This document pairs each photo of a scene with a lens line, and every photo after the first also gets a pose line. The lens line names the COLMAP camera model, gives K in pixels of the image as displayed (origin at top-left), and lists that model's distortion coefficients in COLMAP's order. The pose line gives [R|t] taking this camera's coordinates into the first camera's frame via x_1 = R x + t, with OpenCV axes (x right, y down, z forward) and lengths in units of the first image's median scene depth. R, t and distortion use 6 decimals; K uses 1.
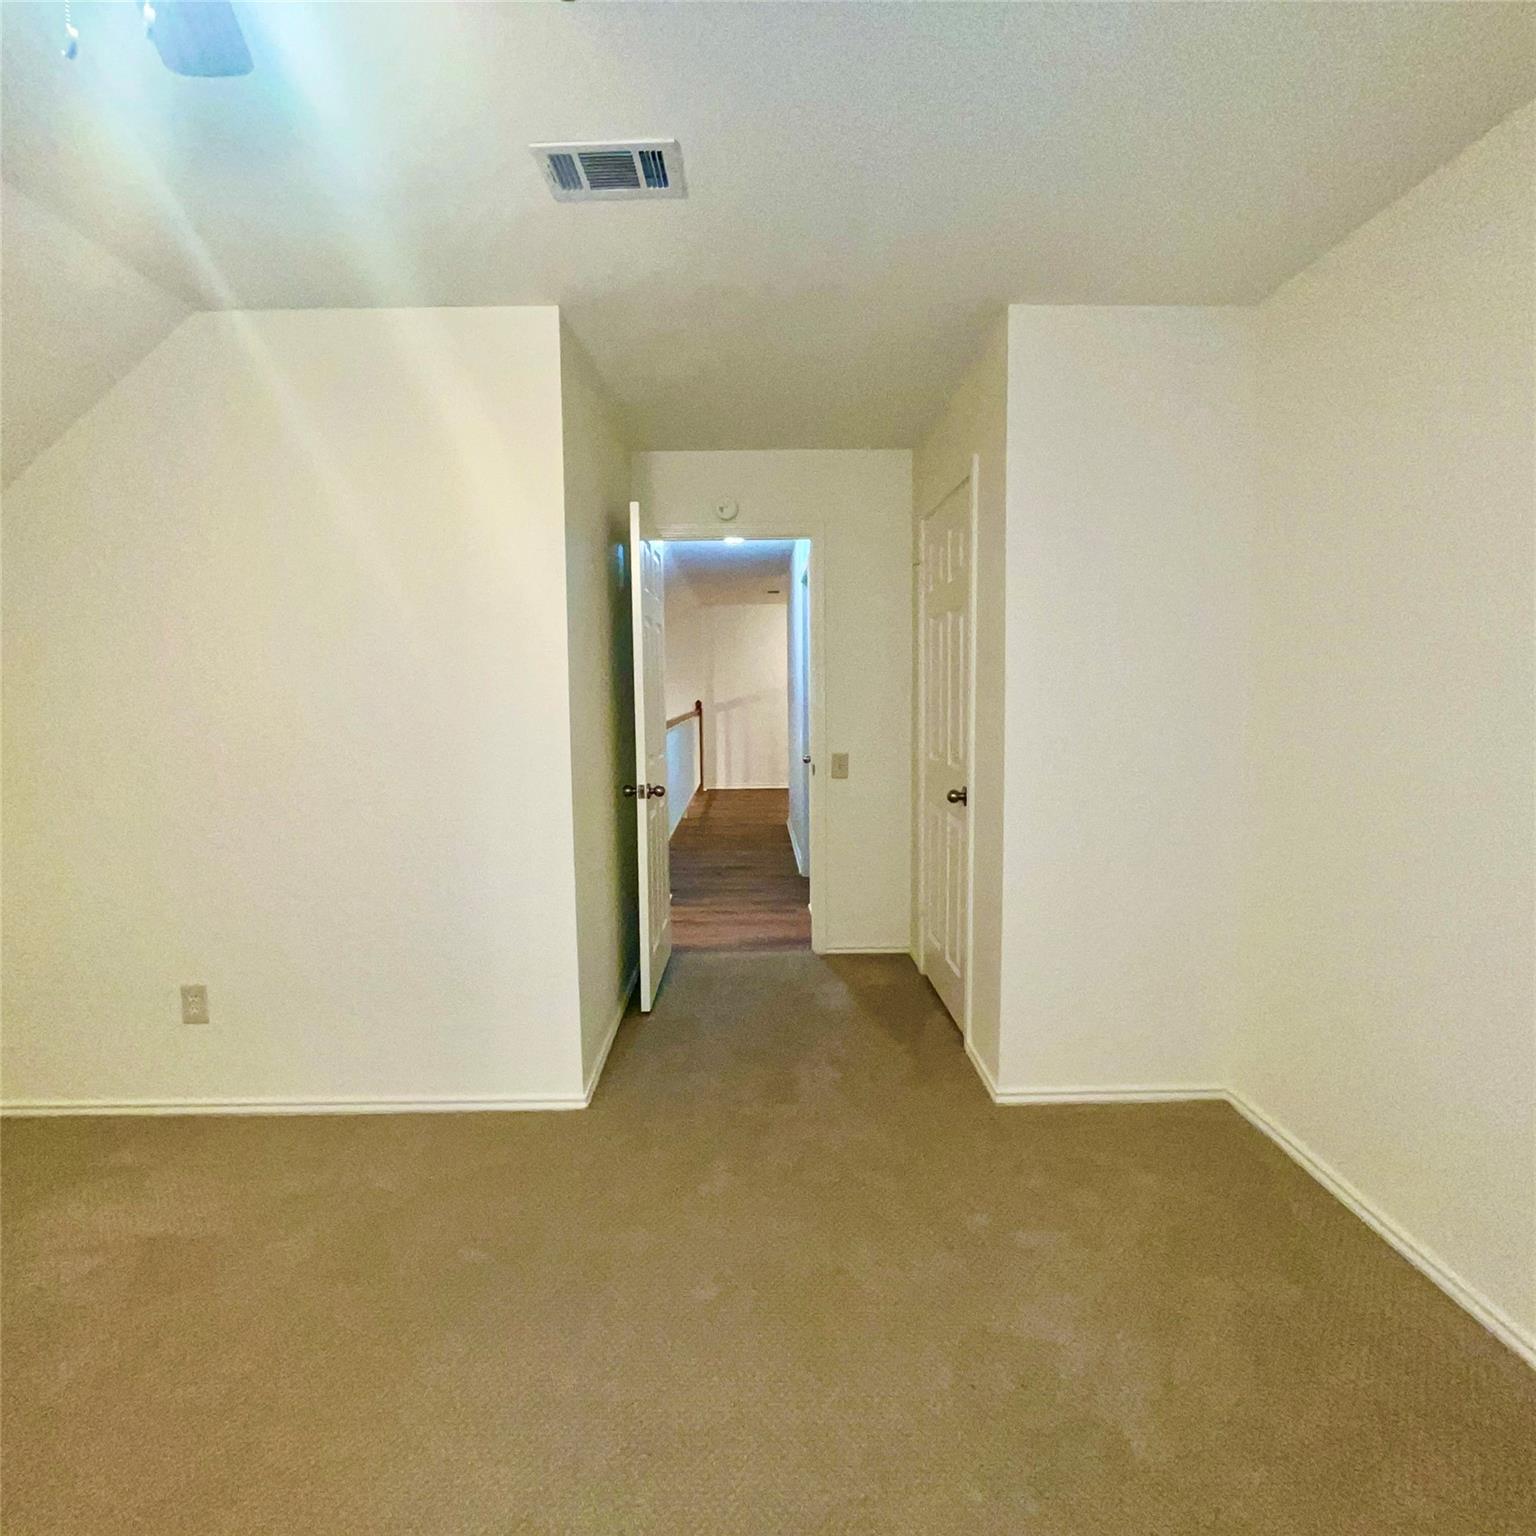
lens RADIAL K [[829.2, 0, 768.8], [0, 829.2, 761.4], [0, 0, 1]] dist [-0.001006, -0.000705]
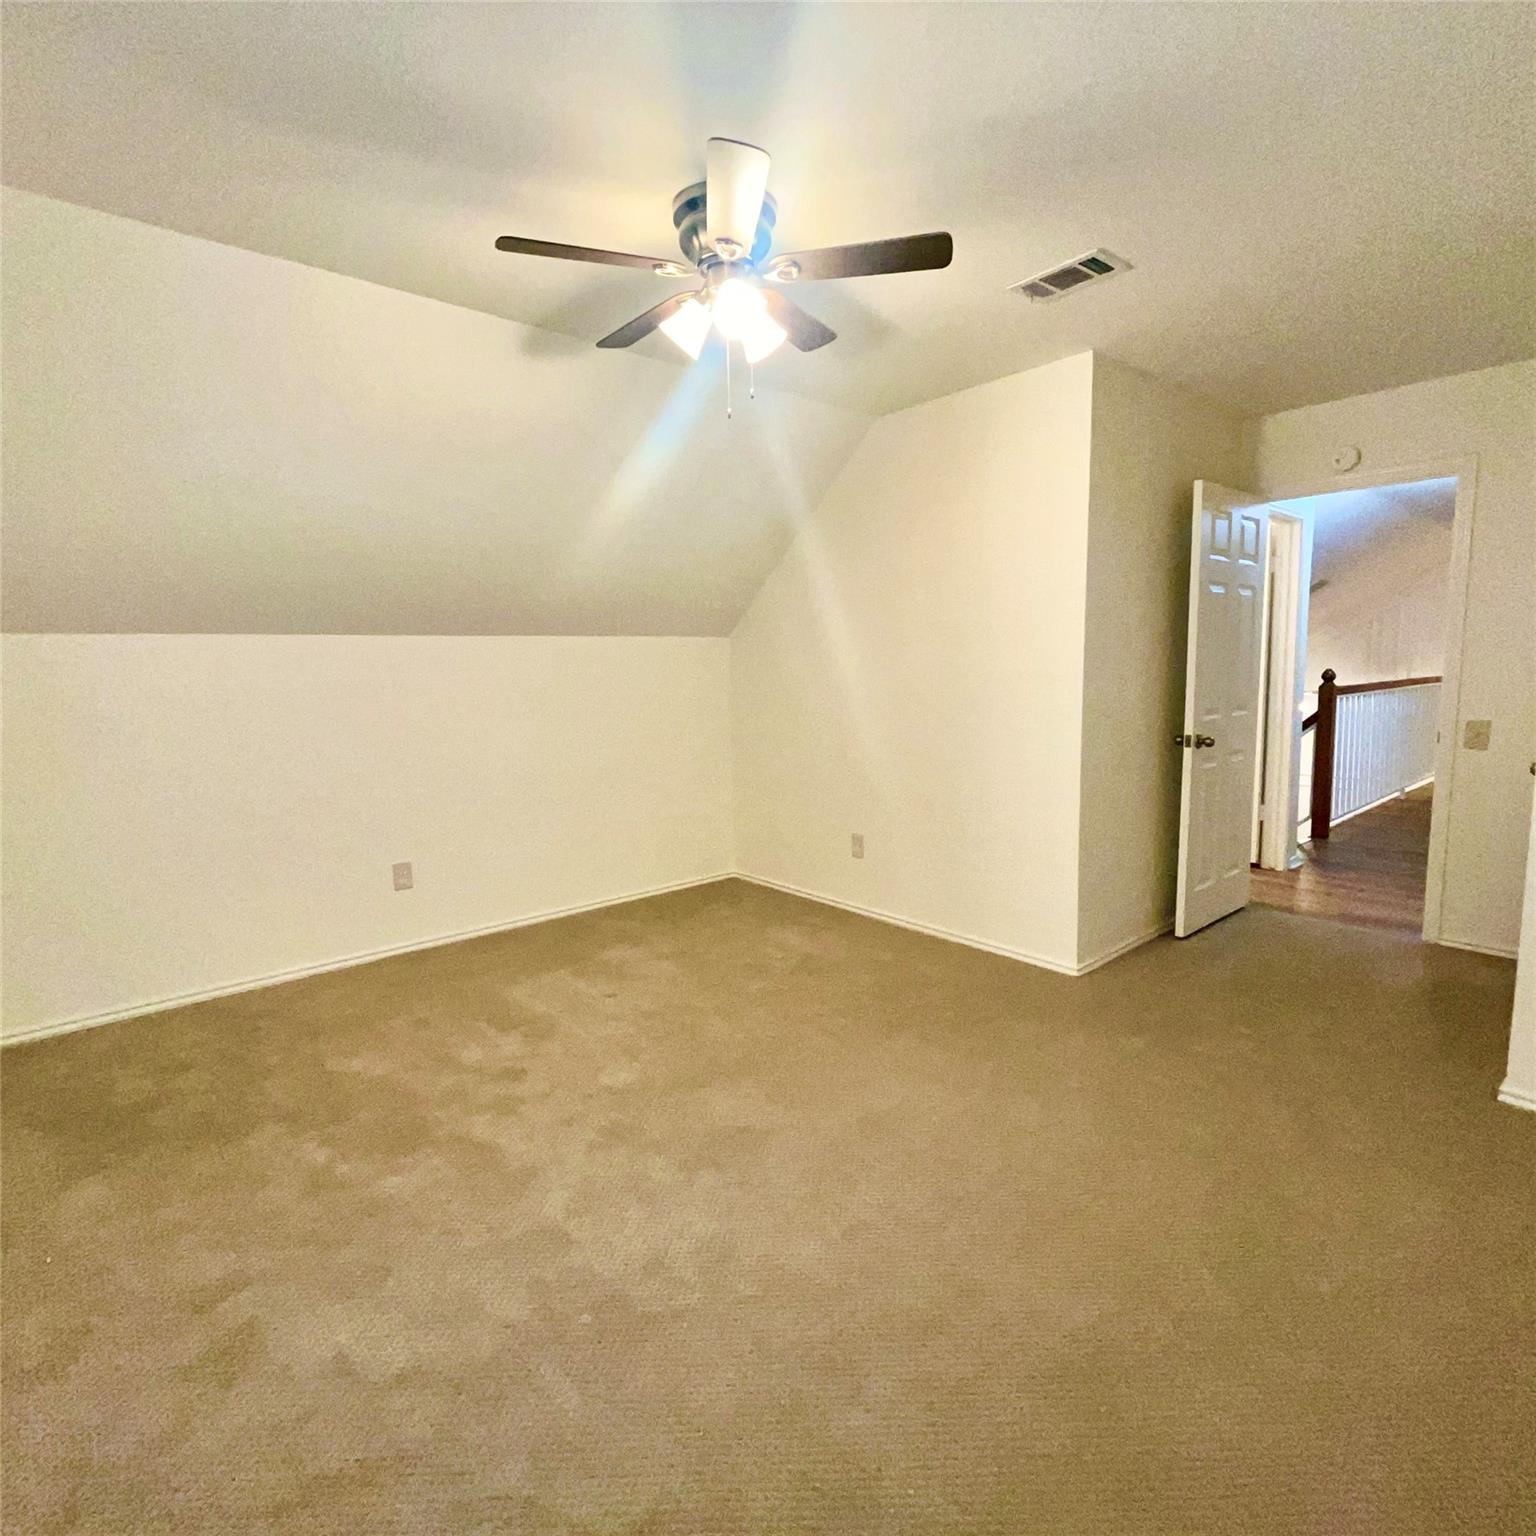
lens RADIAL K [[829.2, 0, 770.5], [0, 829.2, 761.6], [0, 0, 1]] dist [-0.001006, -0.000705]
pose [[0.656483, 0.090717, -0.748866, 0.327823], [-0.056342, 0.995866, 0.071246, 0.016829], [0.752234, -0.004579, 0.658881, -0.167149]]
